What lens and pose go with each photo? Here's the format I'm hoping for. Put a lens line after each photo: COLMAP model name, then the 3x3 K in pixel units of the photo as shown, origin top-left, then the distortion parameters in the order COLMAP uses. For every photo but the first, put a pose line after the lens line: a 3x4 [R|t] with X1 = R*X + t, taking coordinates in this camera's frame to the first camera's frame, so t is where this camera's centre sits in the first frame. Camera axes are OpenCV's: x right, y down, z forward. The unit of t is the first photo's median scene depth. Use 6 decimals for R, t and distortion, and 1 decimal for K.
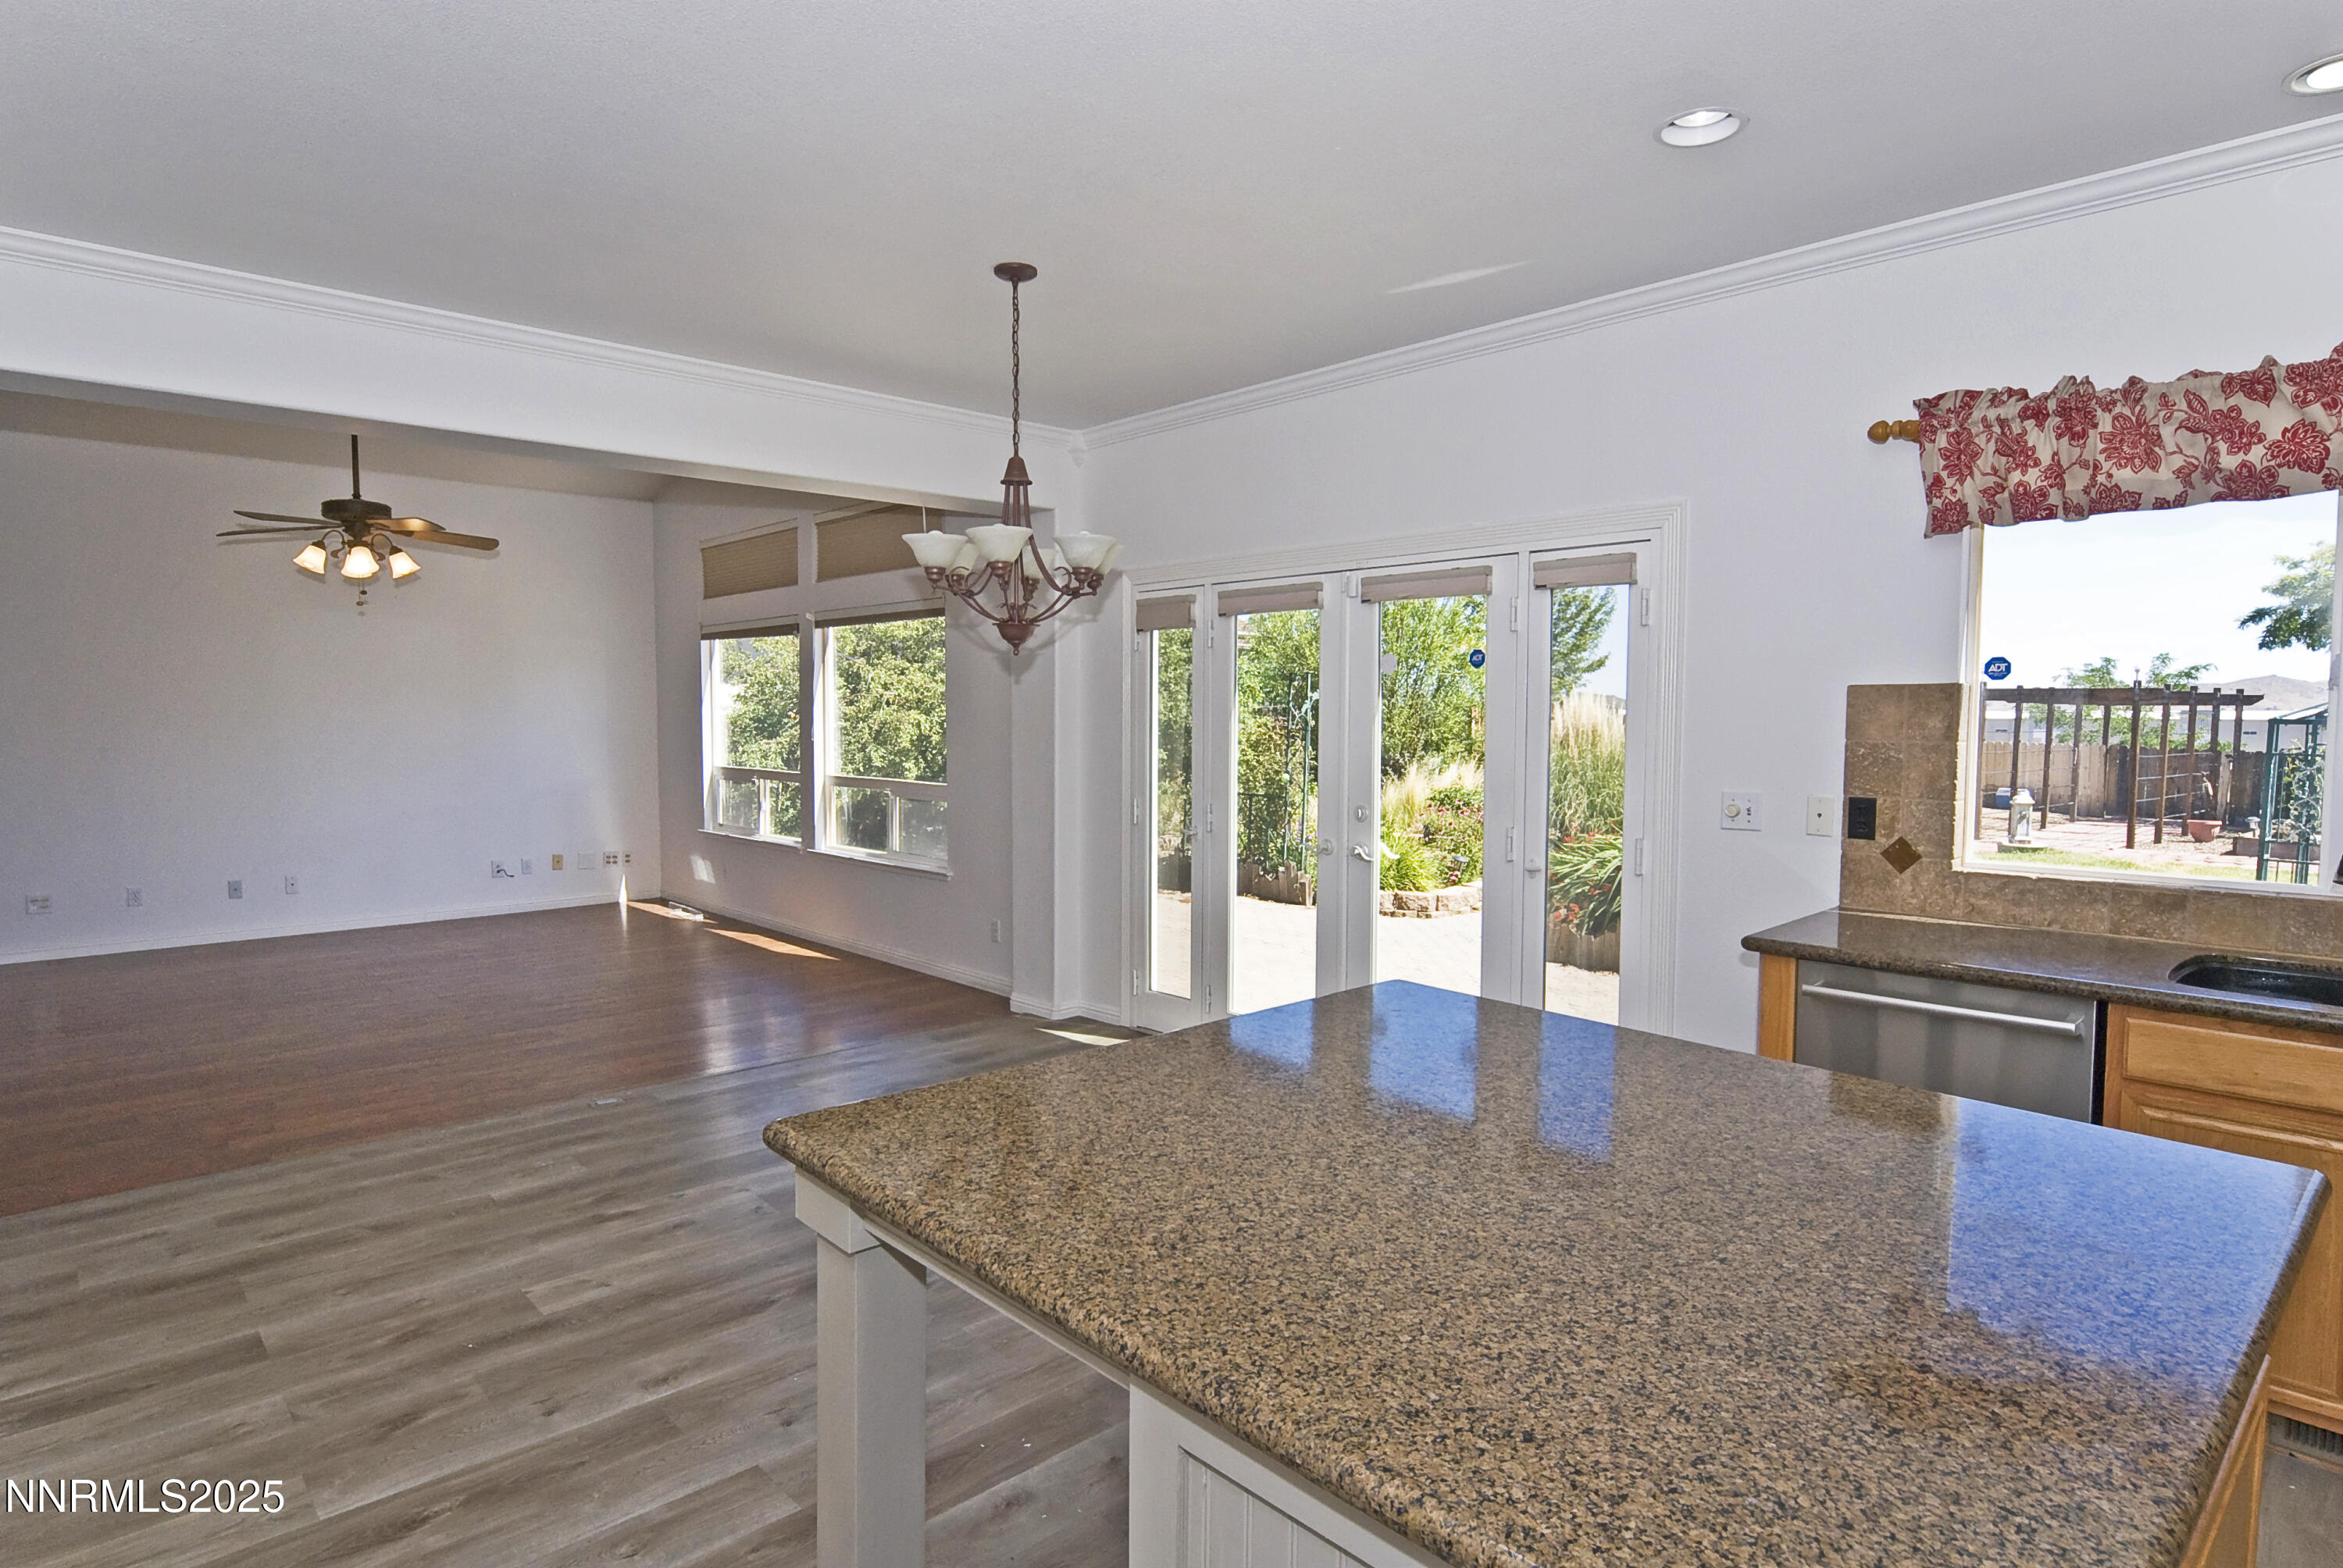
lens RADIAL K [[1251.6, 0, 1163.2], [0, 1251.6, 788.0], [0, 0, 1]] dist [-0.016264, 0.002170]
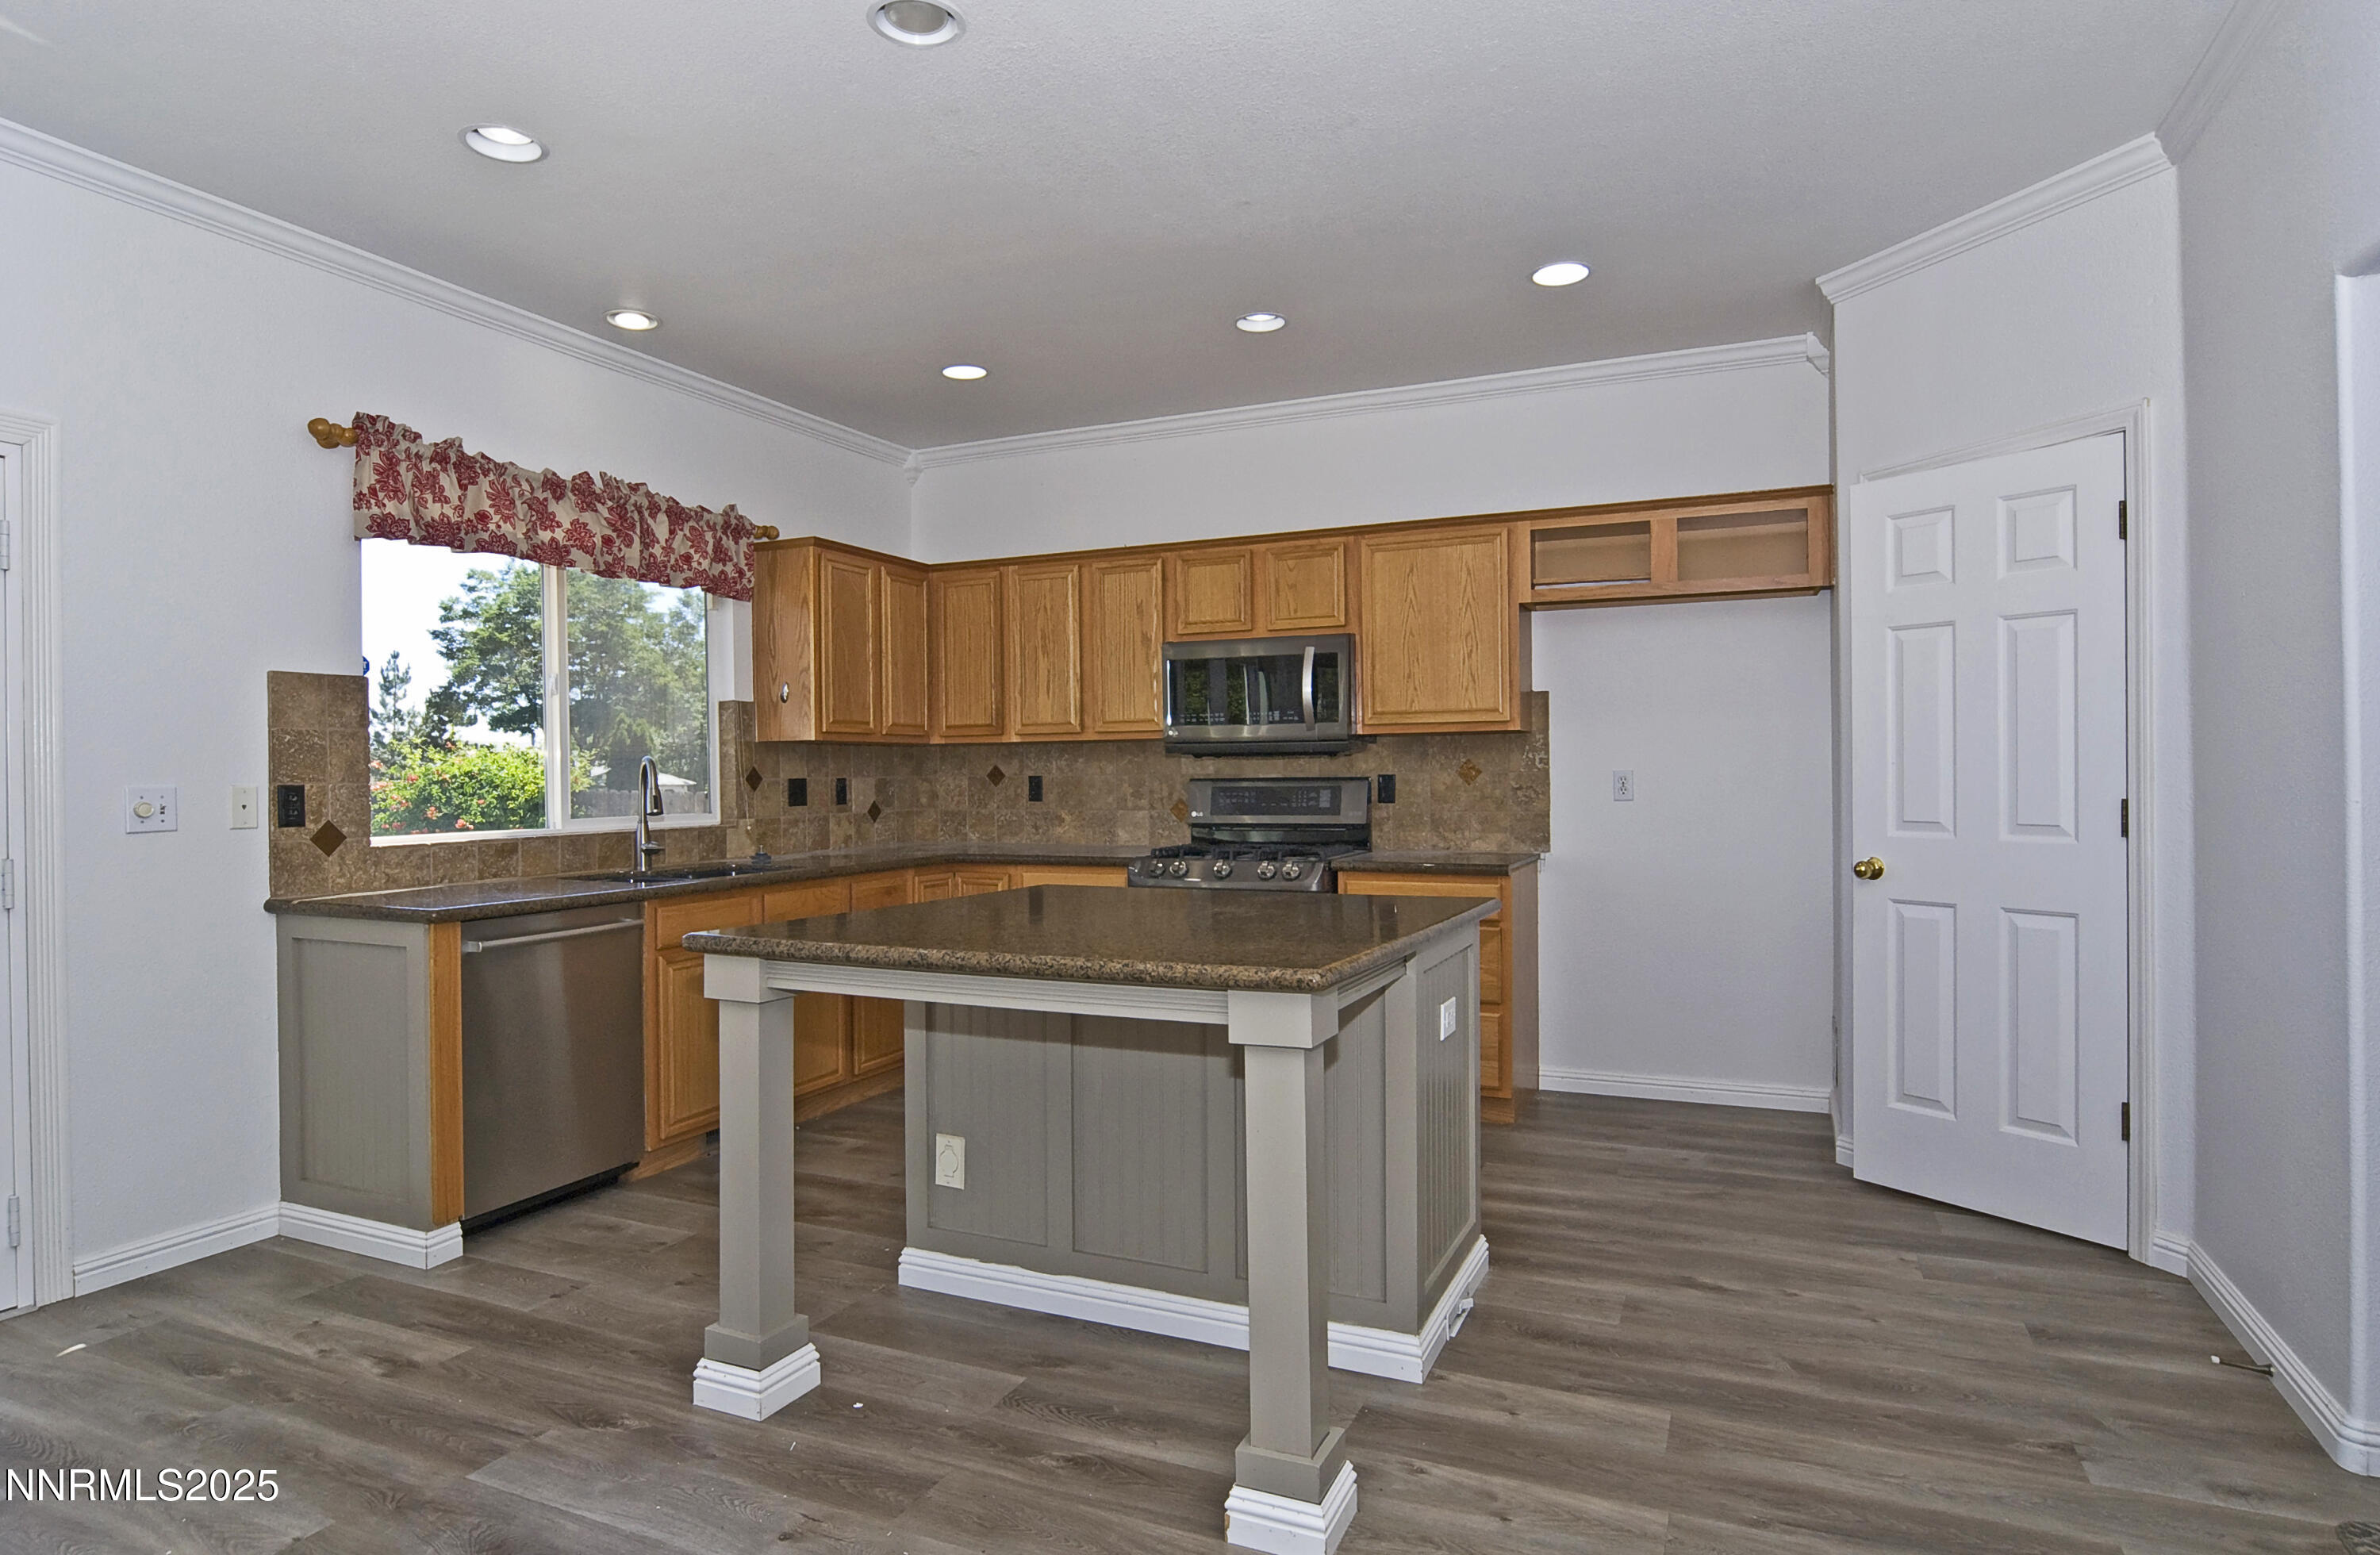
lens RADIAL K [[1324.2, 0, 1176.5], [0, 1324.2, 775.1], [0, 0, 1]] dist [0.001922, 0.000081]
pose [[-0.382707, -0.000176, 0.923870, -0.753642], [0.065503, 0.997478, 0.027324, 0.018749], [-0.921545, 0.070973, -0.381731, 0.827217]]
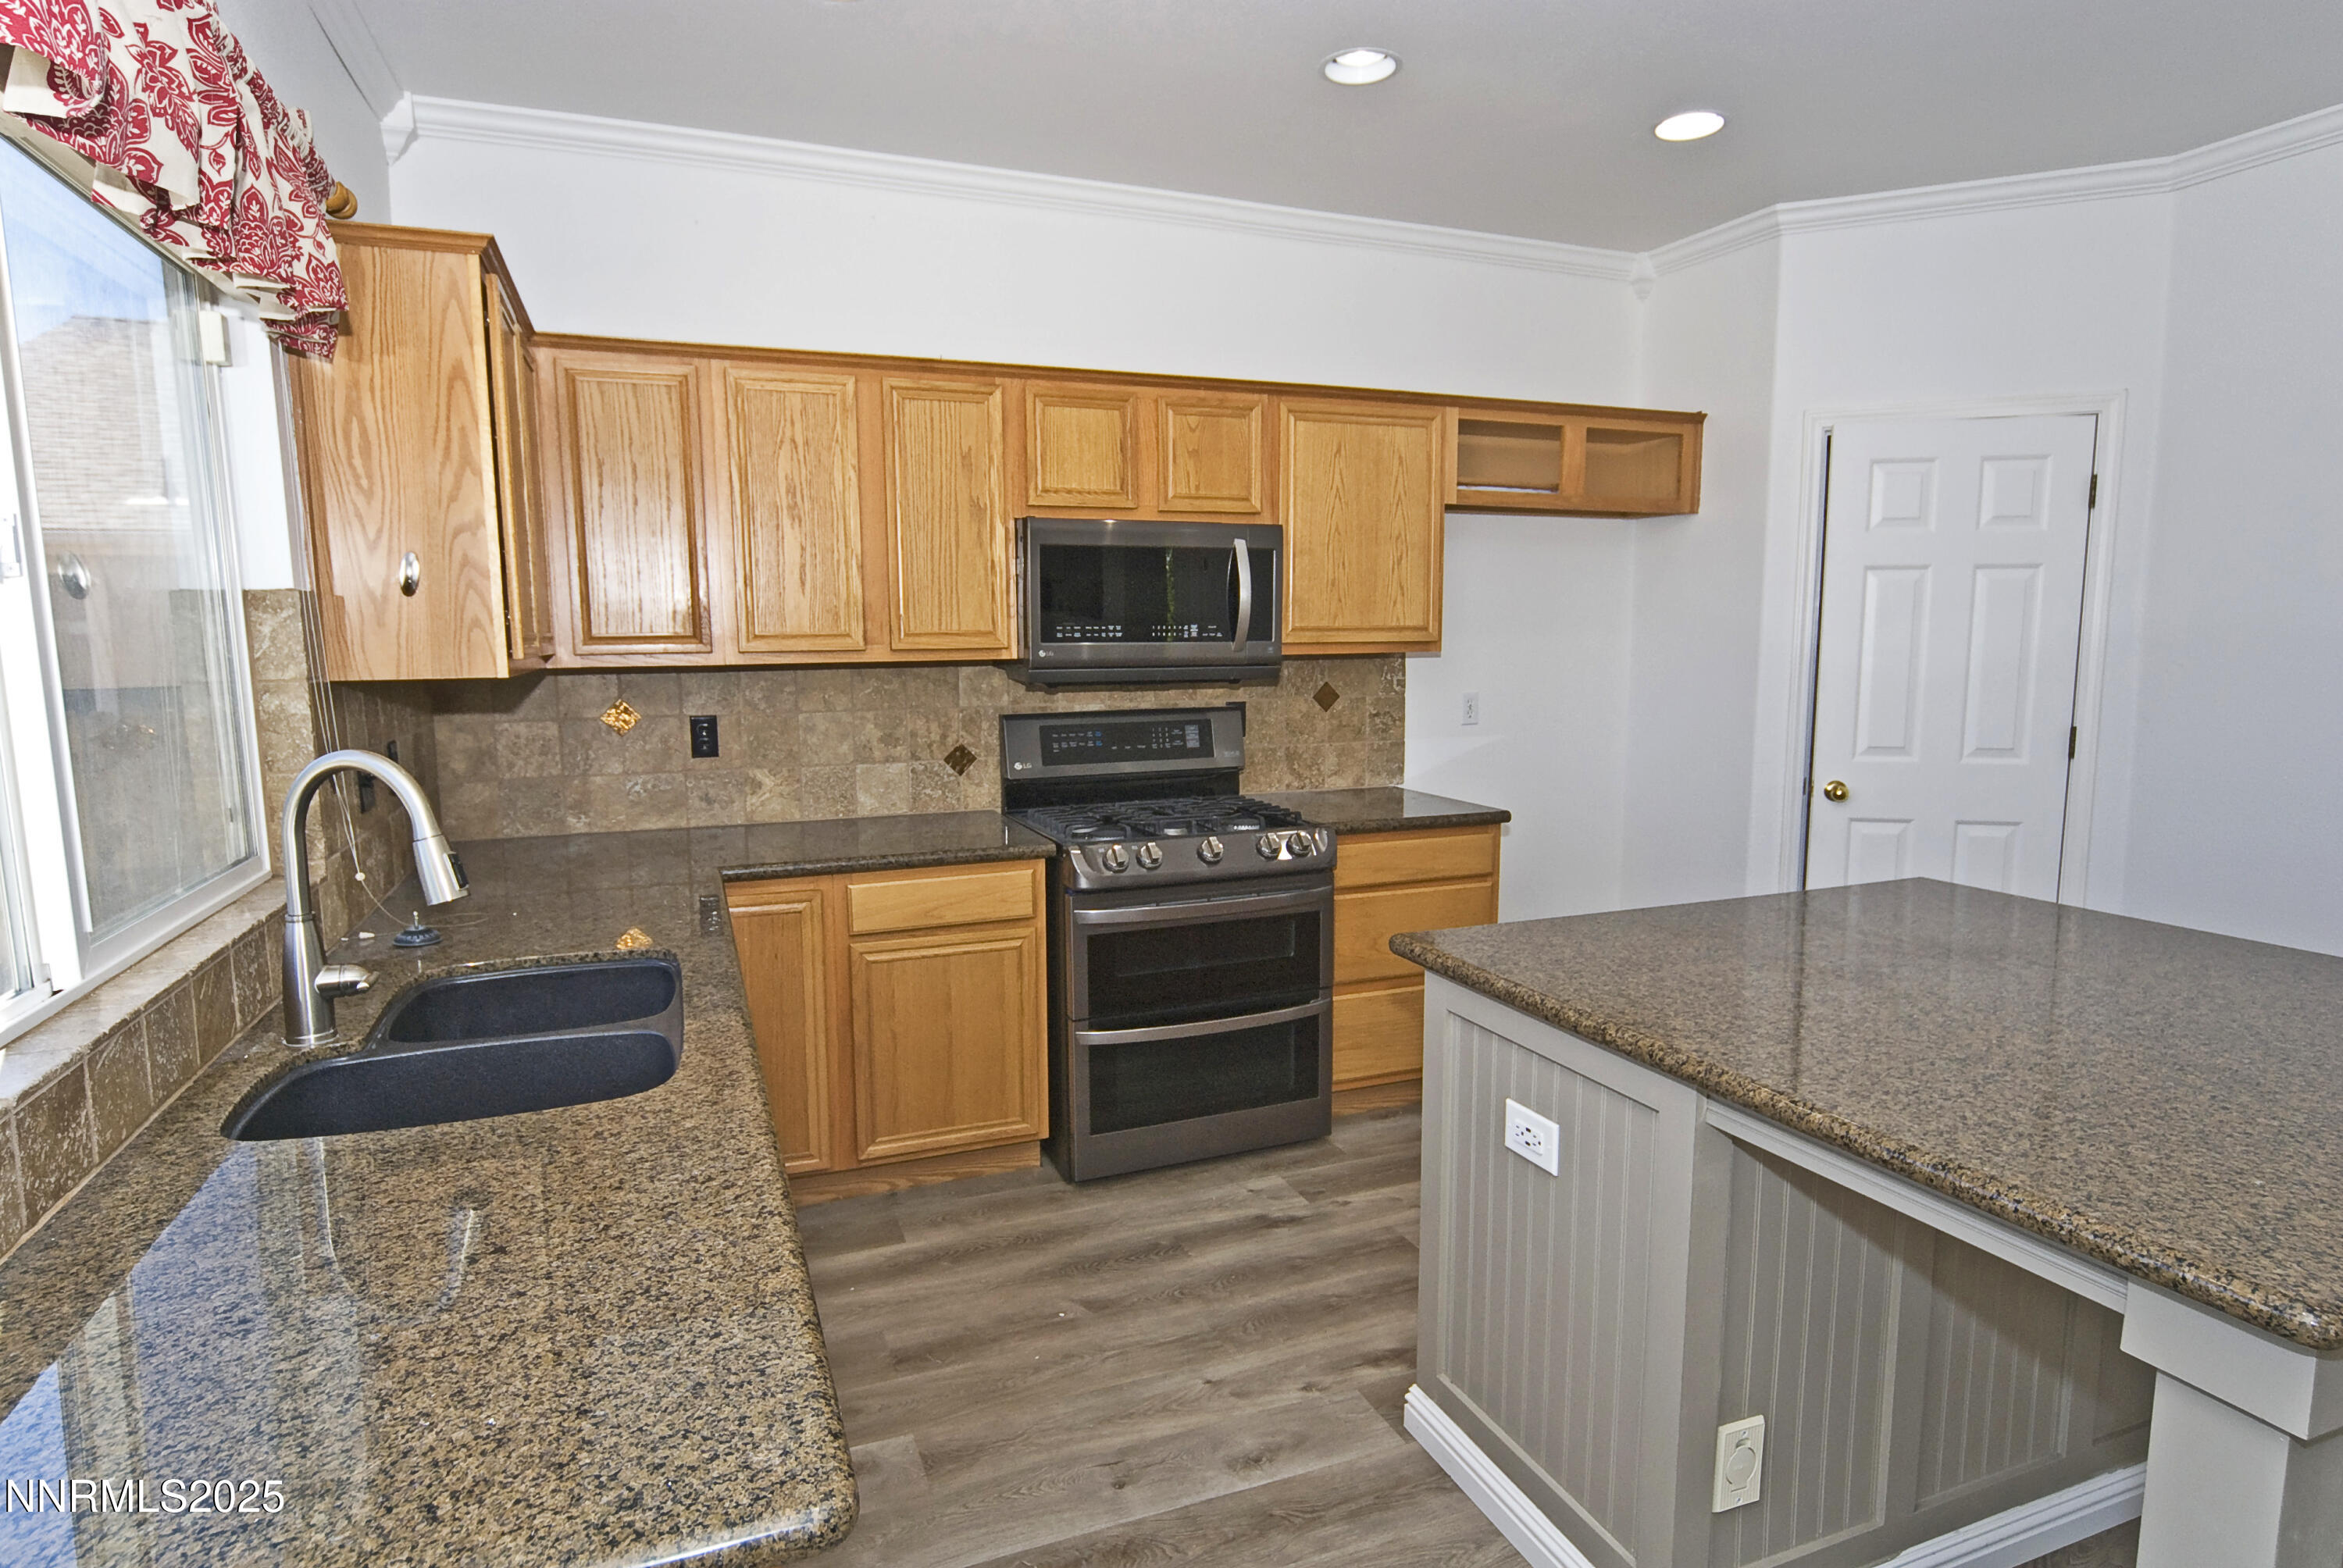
lens RADIAL K [[1252.0, 0, 1163.8], [0, 1252.0, 795.7], [0, 0, 1]] dist [-0.011947, 0.001150]
pose [[-0.929377, -0.045009, 0.366377, 0.306441], [0.027731, 0.981220, 0.190887, -0.072619], [-0.368088, 0.187566, -0.910676, 1.159130]]
